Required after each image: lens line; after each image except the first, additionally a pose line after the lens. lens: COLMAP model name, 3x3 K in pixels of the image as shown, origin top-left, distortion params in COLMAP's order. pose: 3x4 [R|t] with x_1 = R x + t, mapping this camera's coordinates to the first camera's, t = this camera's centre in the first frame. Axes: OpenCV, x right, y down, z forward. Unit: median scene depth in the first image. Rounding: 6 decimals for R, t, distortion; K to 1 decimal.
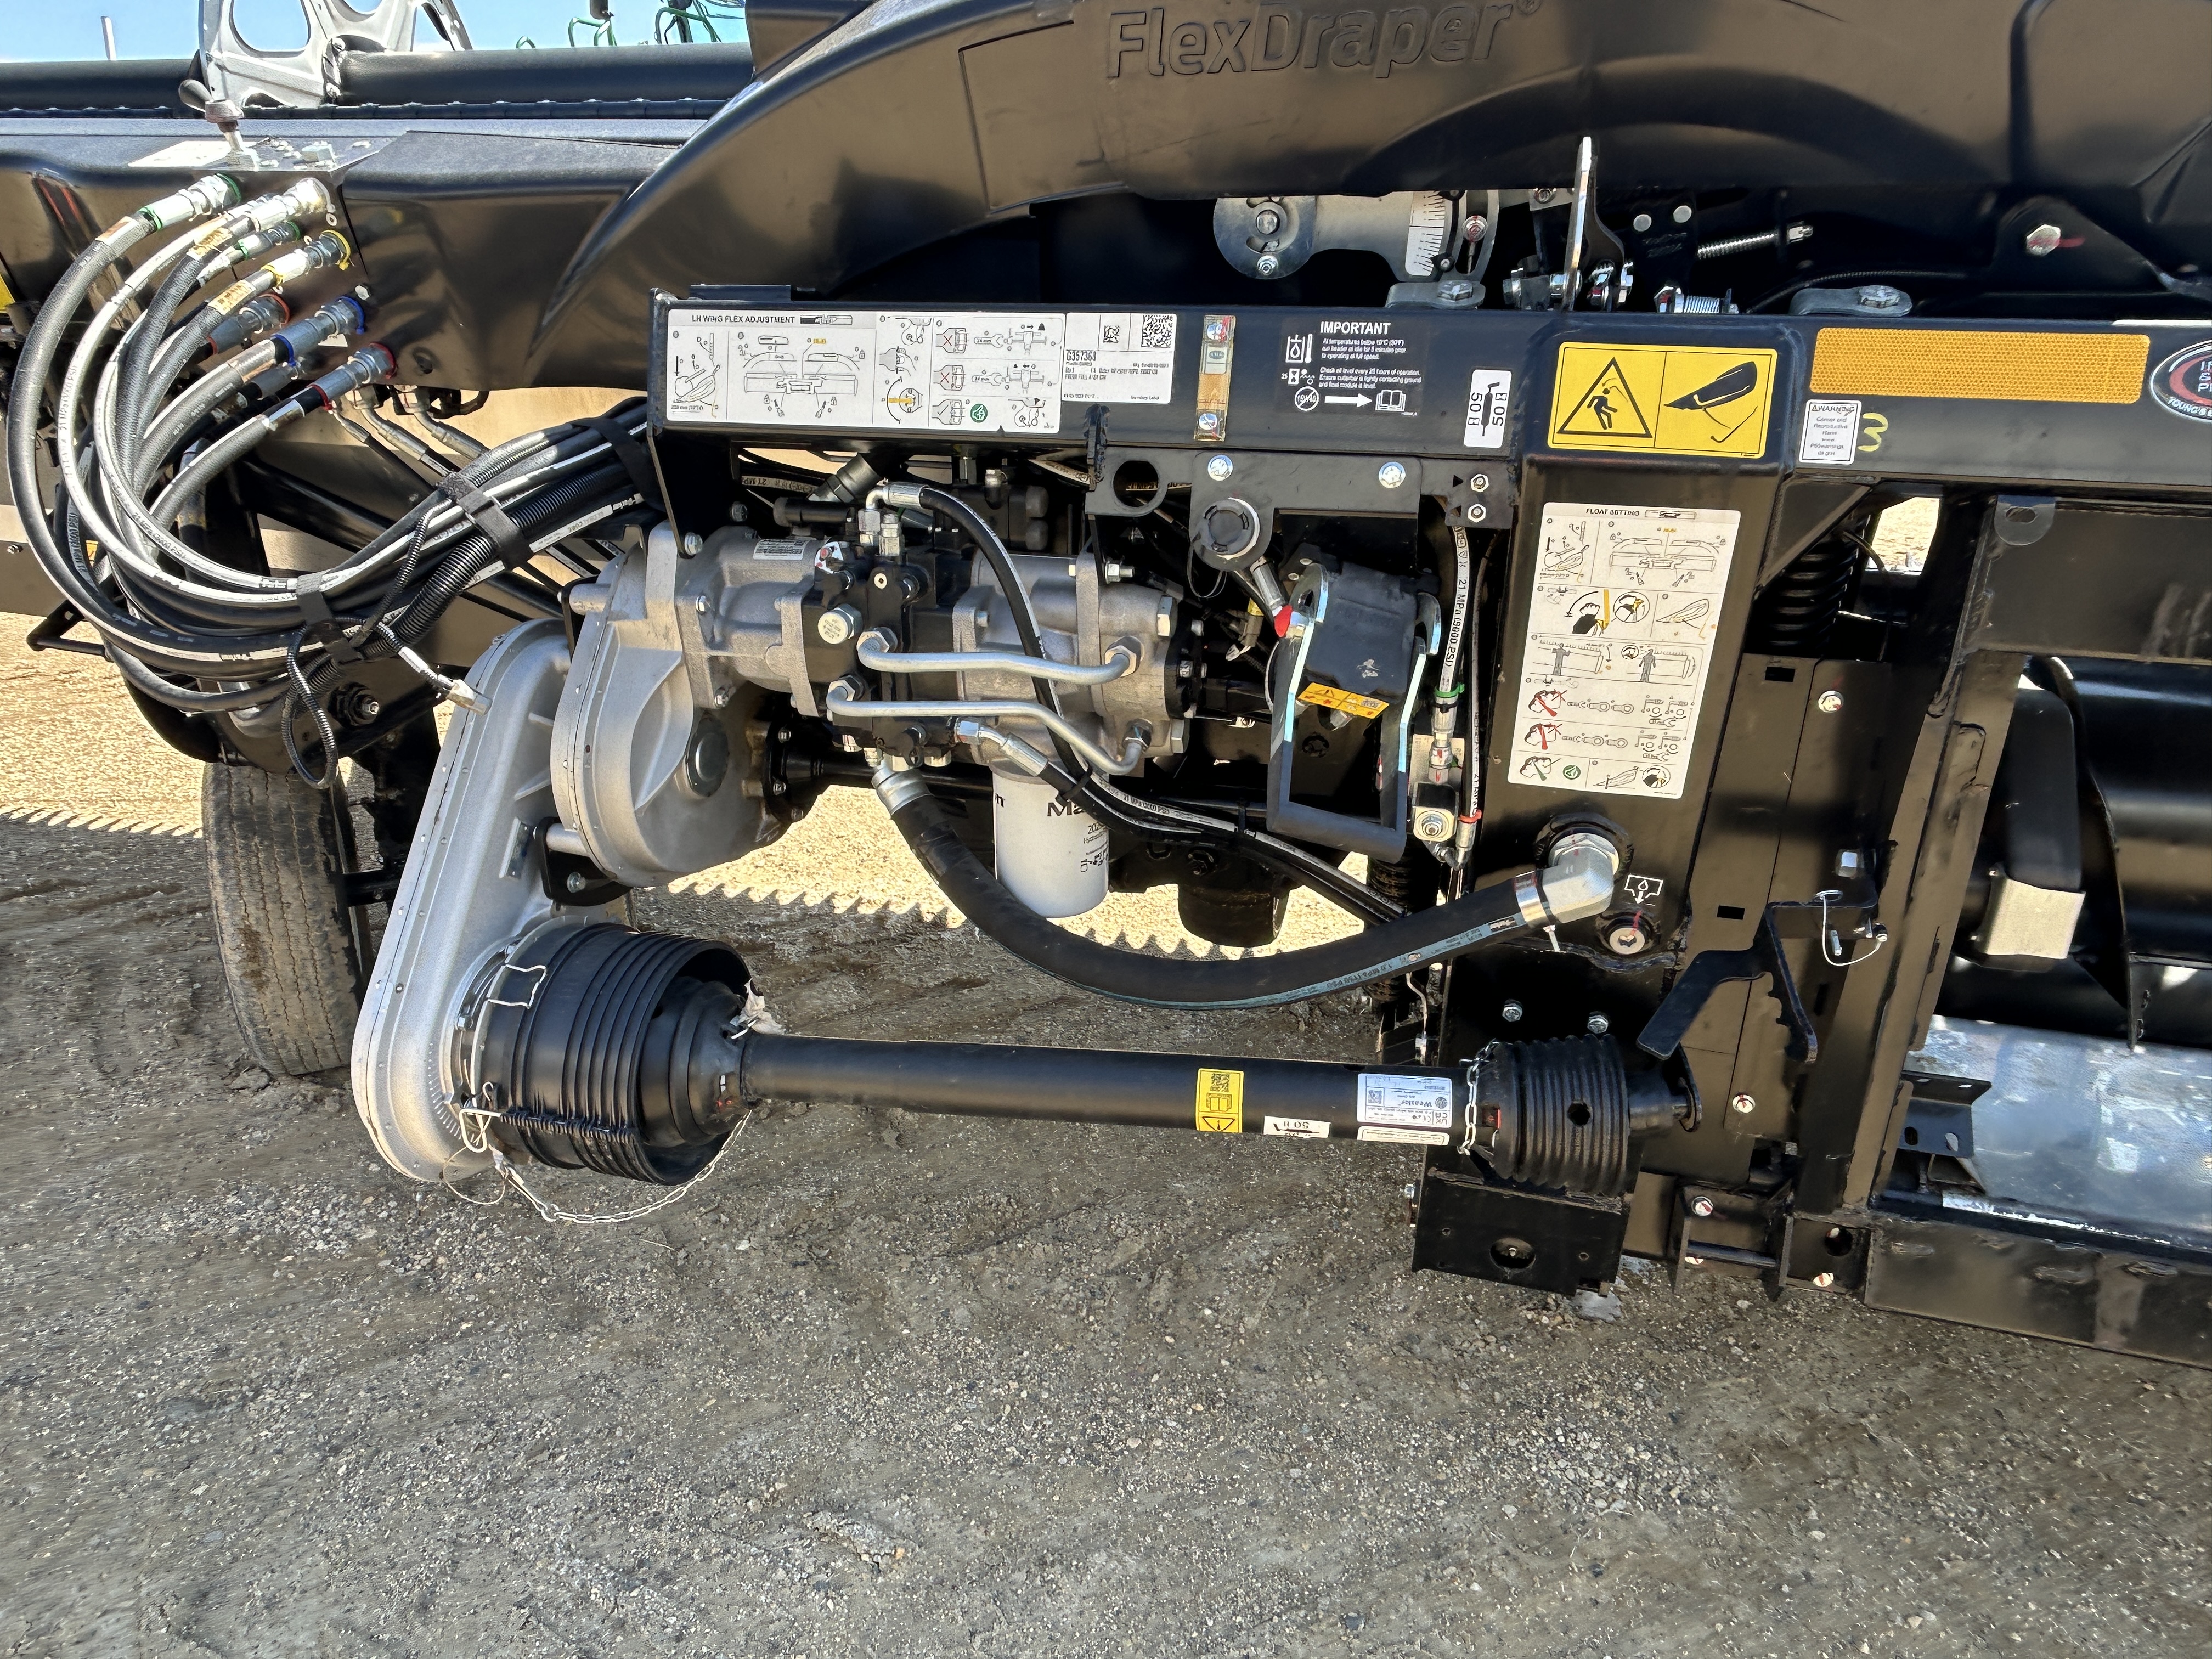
lens RADIAL K [[1391.1, 0, 1102.3], [0, 1391.1, 827.9], [0, 0, 1]] dist [0.000252, -0.004250]
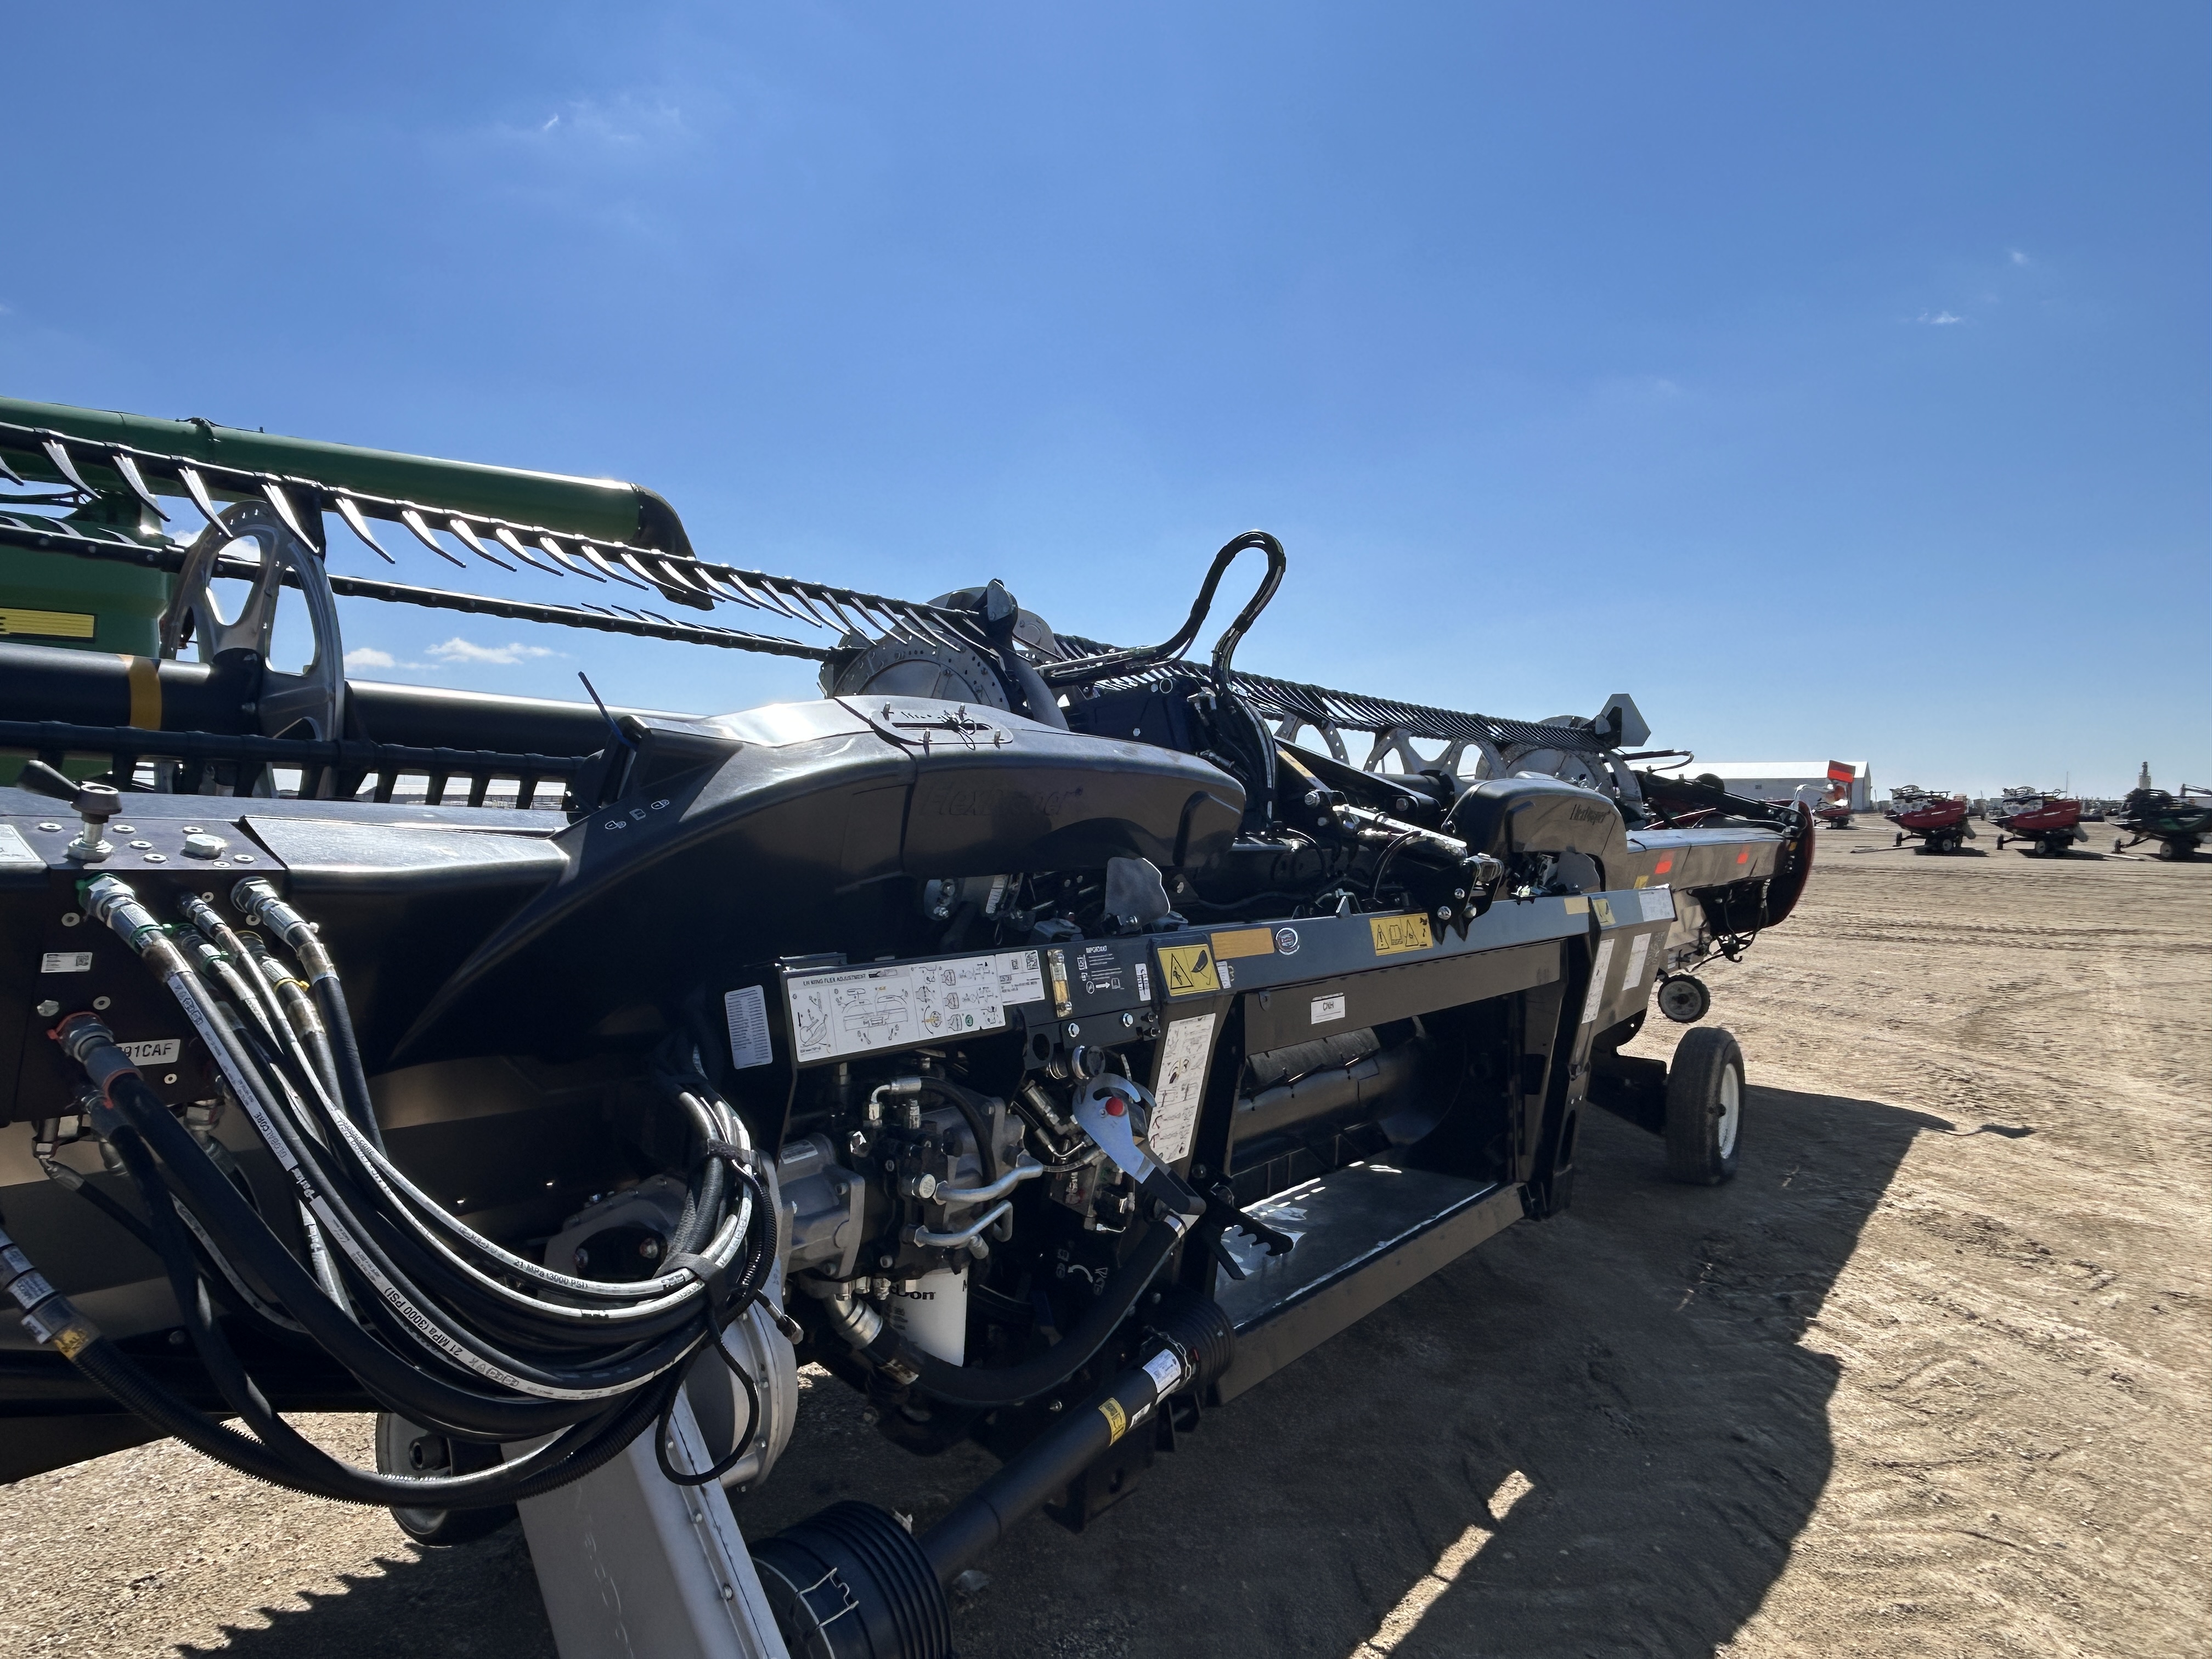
lens RADIAL K [[1391.1, 0, 1125.5], [0, 1391.1, 832.3], [0, 0, 1]] dist [0.000252, -0.004250]
pose [[0.328212, -0.010167, 0.944549, -1.555766], [0.325842, 0.939785, -0.103108, -0.291594], [-0.886625, 0.341615, 0.311762, 0.306044]]
